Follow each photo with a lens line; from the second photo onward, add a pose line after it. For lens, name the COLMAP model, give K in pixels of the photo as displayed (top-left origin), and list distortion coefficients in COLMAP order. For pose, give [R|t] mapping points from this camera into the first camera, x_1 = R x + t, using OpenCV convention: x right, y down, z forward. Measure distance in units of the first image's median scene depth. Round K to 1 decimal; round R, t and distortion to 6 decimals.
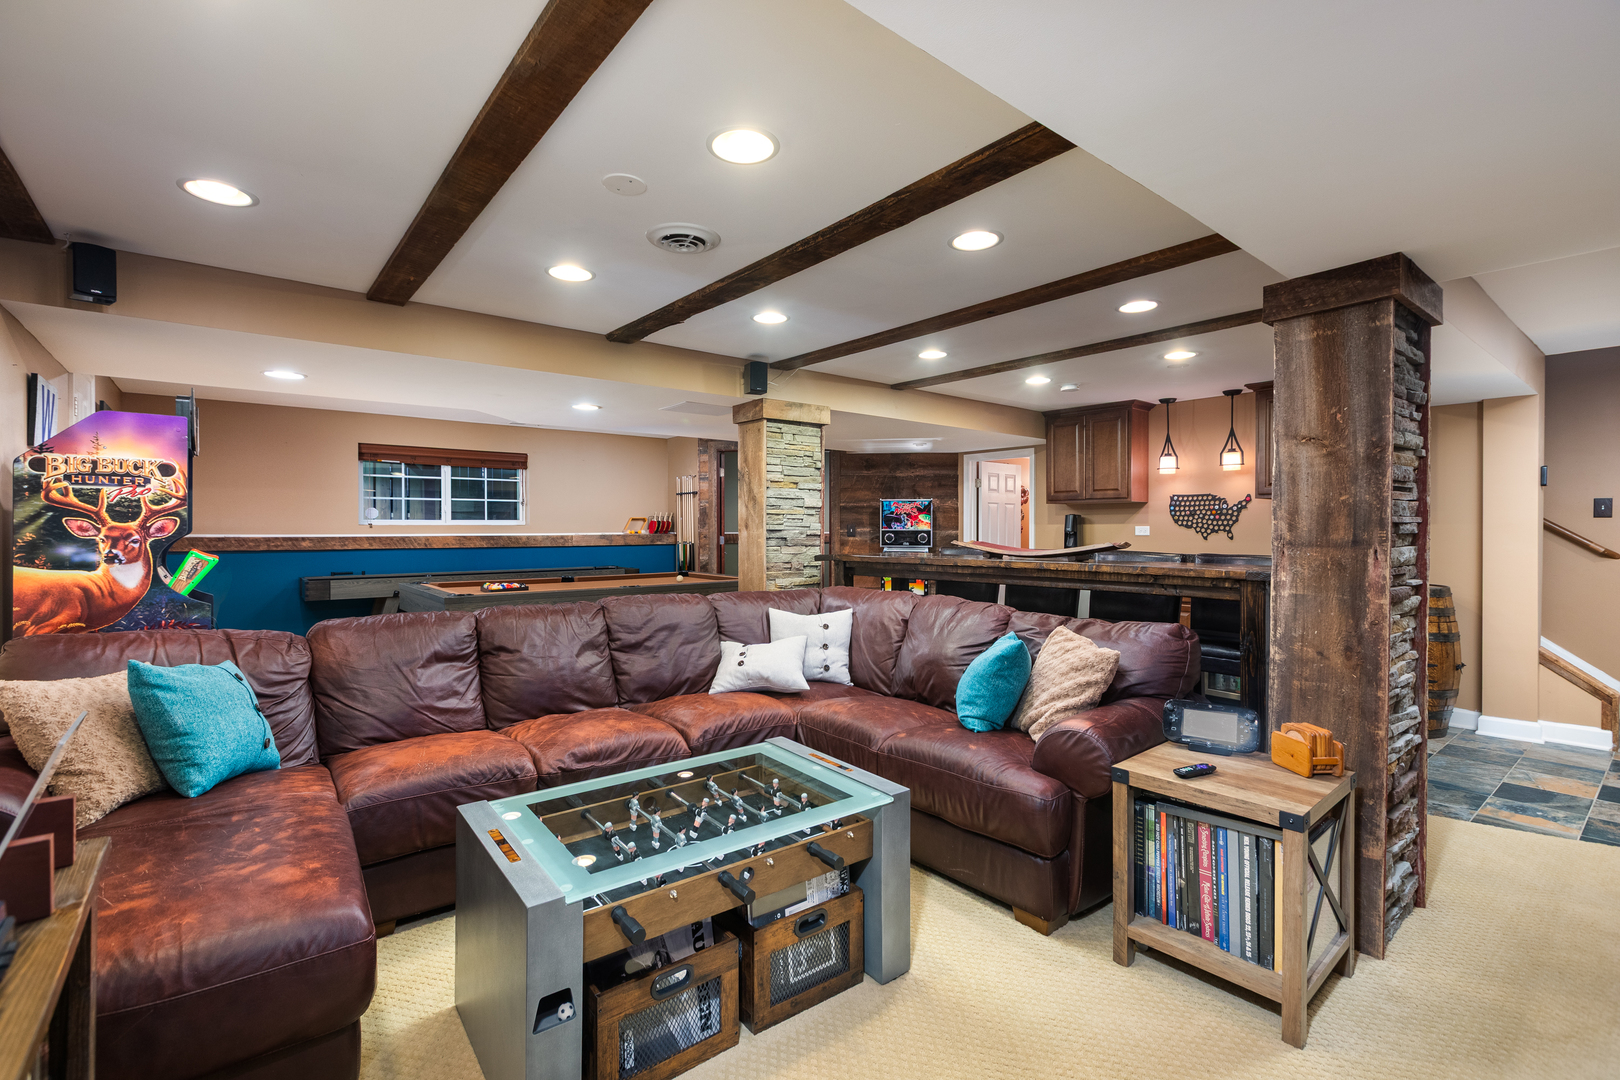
lens RADIAL K [[715.5, 0, 803.6], [0, 715.5, 531.7], [0, 0, 1]] dist [0.002730, -0.000519]
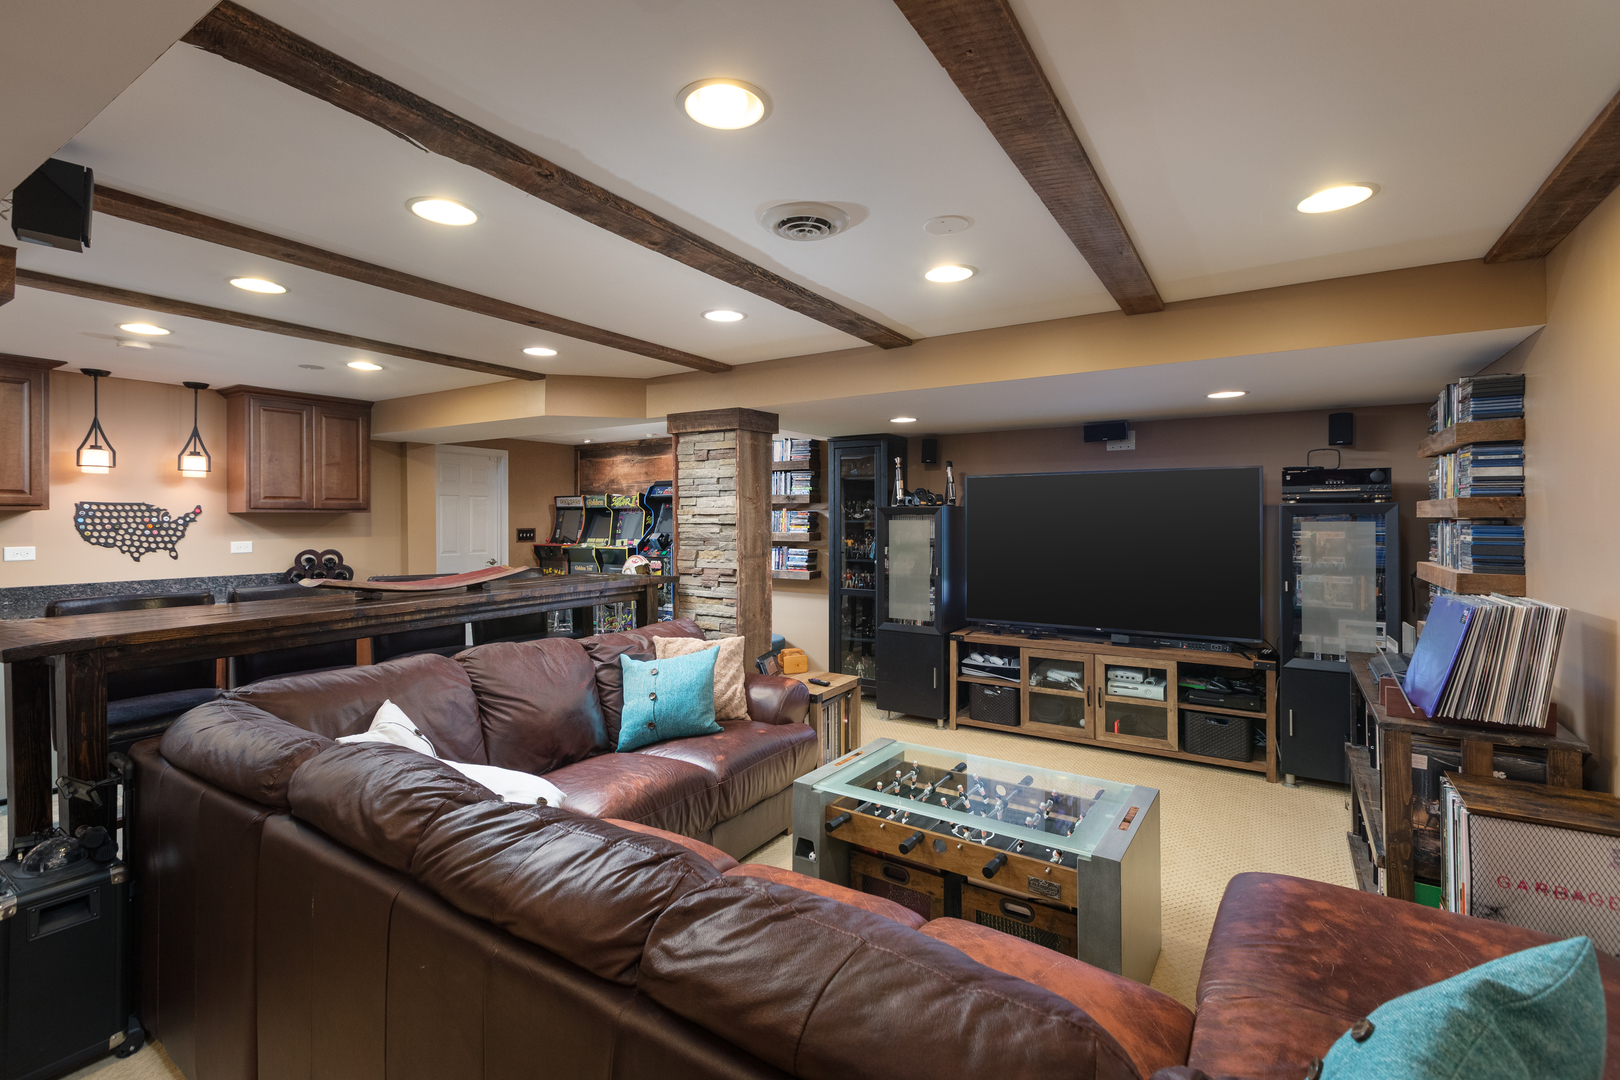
lens RADIAL K [[715.5, 0, 814.1], [0, 715.5, 523.9], [0, 0, 1]] dist [0.002730, -0.000519]
pose [[-0.312565, -0.005233, 0.949882, -0.428565], [0.006780, 0.999947, 0.007739, -0.031878], [-0.949872, 0.008859, -0.312513, 0.566257]]
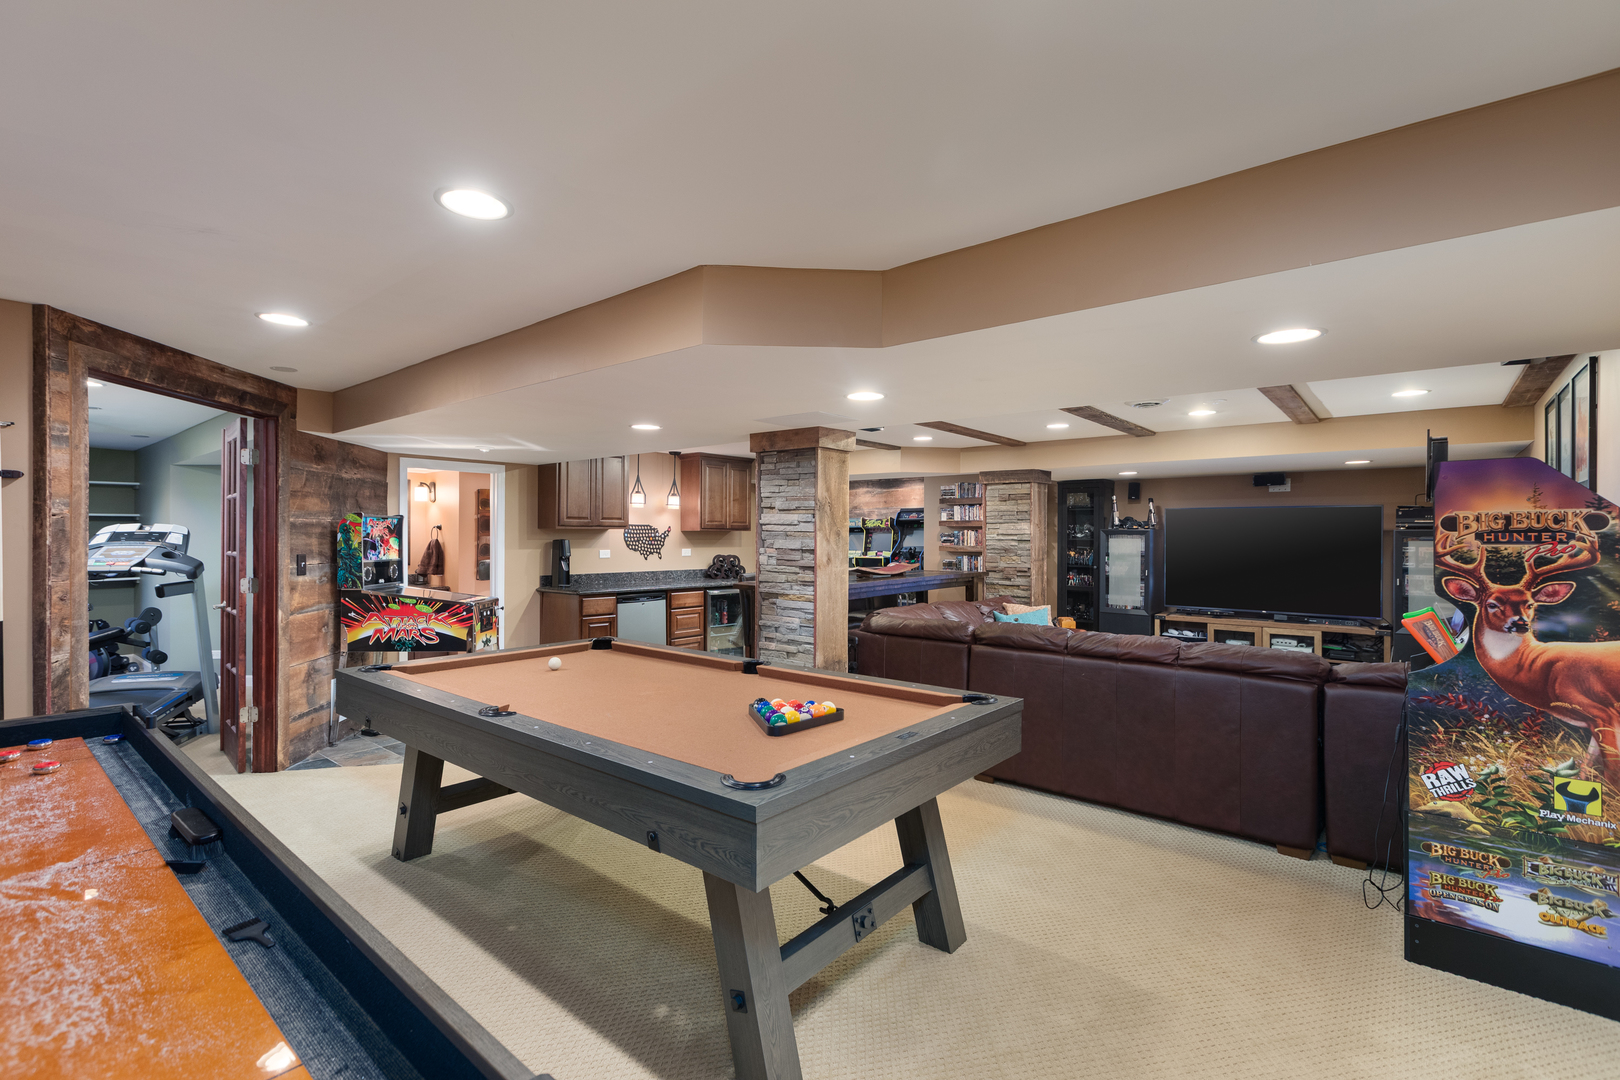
lens RADIAL K [[715.5, 0, 817.9], [0, 715.5, 541.0], [0, 0, 1]] dist [0.002730, -0.000519]
pose [[-0.186637, -0.006364, 0.982408, -0.809138], [0.000503, 0.999978, 0.006574, -0.032948], [-0.982429, 0.001721, -0.186629, 0.975728]]
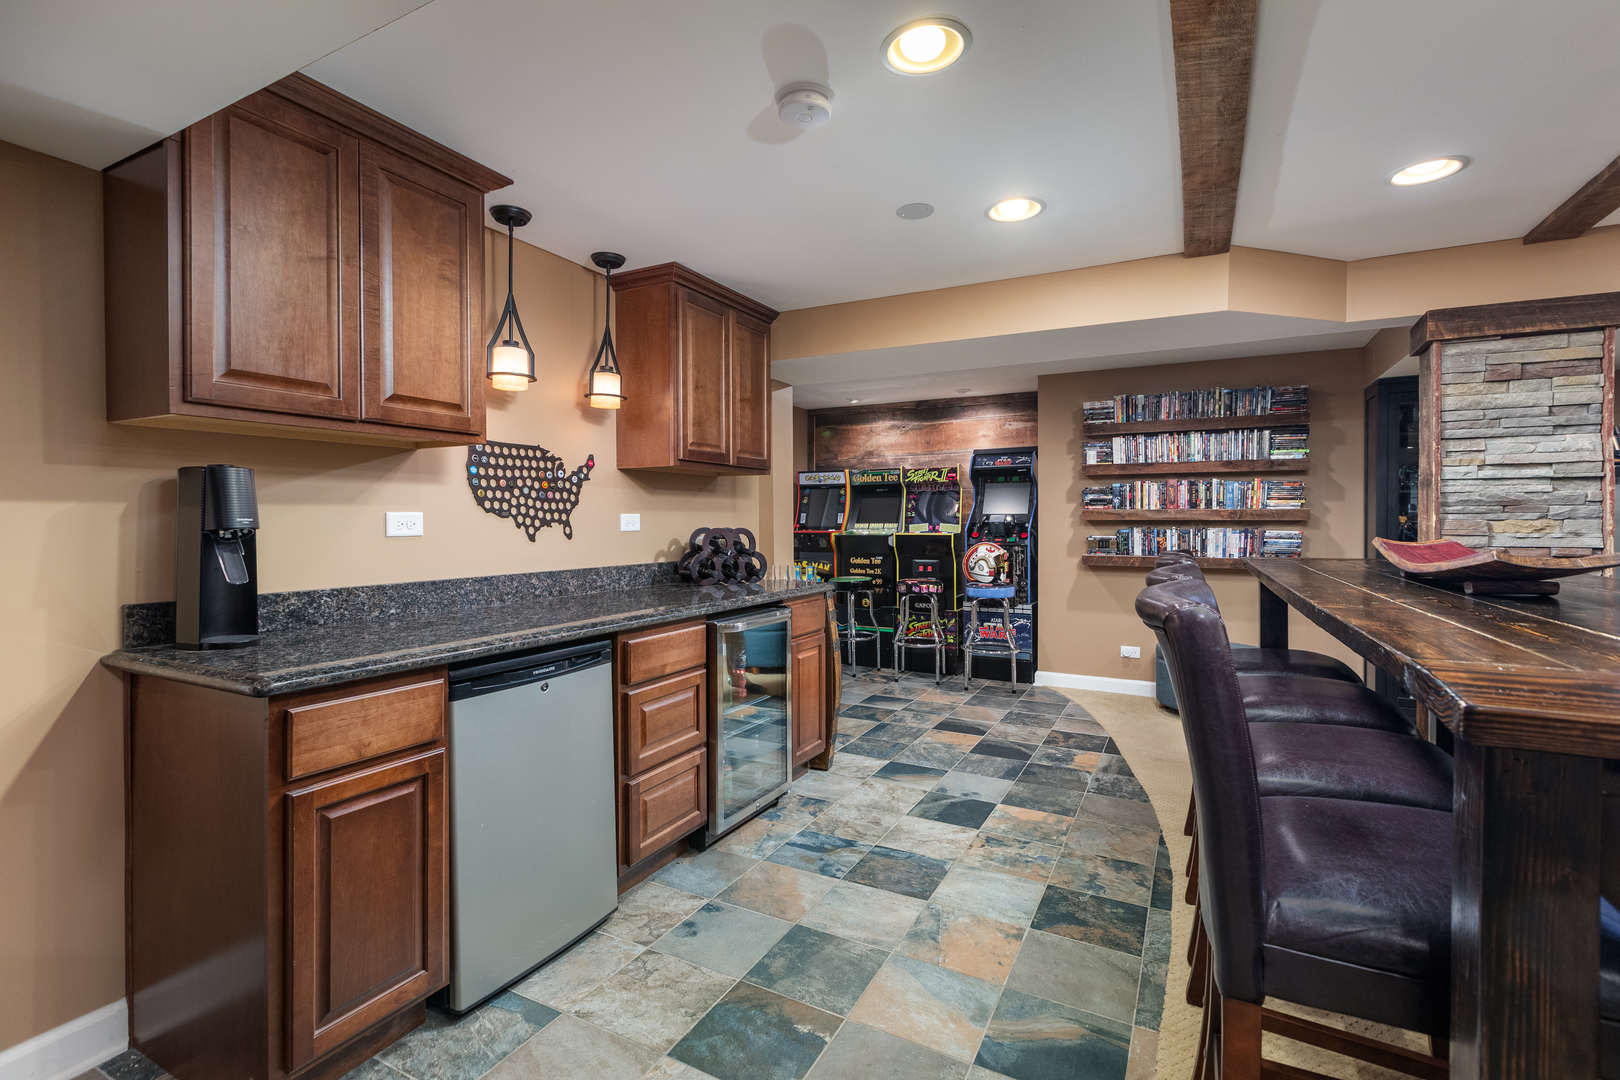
lens RADIAL K [[715.5, 0, 824.2], [0, 715.5, 528.7], [0, 0, 1]] dist [0.002730, -0.000519]
pose [[-0.392125, -0.011690, 0.919838, 0.048441], [0.005559, 0.999871, 0.015077, -0.003335], [-0.919895, 0.011025, -0.392010, 1.051105]]
